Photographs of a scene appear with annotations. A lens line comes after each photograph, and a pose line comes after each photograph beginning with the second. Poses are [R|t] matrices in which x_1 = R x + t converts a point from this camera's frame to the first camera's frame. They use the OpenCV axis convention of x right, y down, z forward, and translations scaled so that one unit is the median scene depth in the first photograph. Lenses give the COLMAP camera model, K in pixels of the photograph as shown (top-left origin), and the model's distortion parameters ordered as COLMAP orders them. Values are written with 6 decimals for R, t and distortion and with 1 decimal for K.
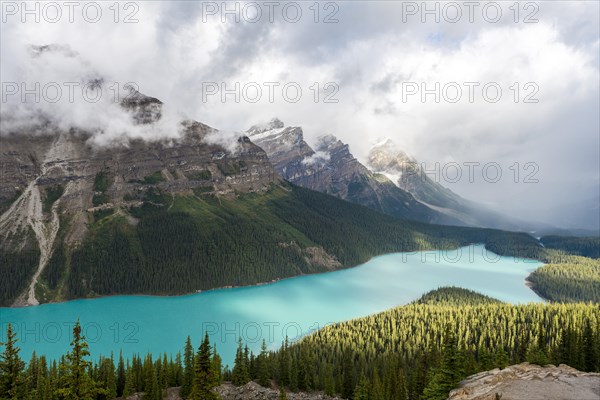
lens RADIAL K [[449.6, 0, 302.4], [0, 449.6, 200.1], [0, 0, 1]] dist [0.011474, -0.021730]
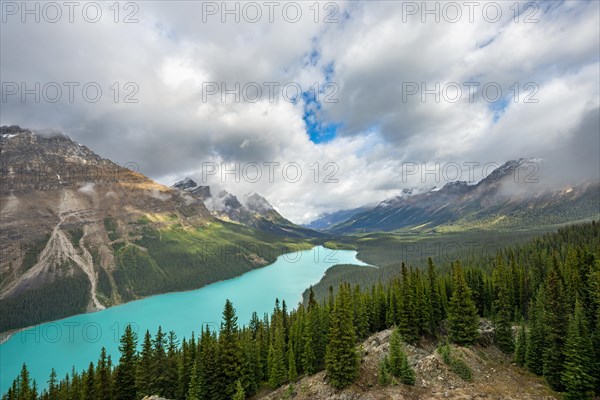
lens RADIAL K [[262.2, 0, 301.6], [0, 262.2, 202.5], [0, 0, 1]] dist [-0.009607, -0.000745]
pose [[0.907018, -0.019086, 0.420659, -0.232410], [0.057851, 0.995148, -0.079587, -0.007936], [-0.417099, 0.096522, 0.903721, -0.059136]]
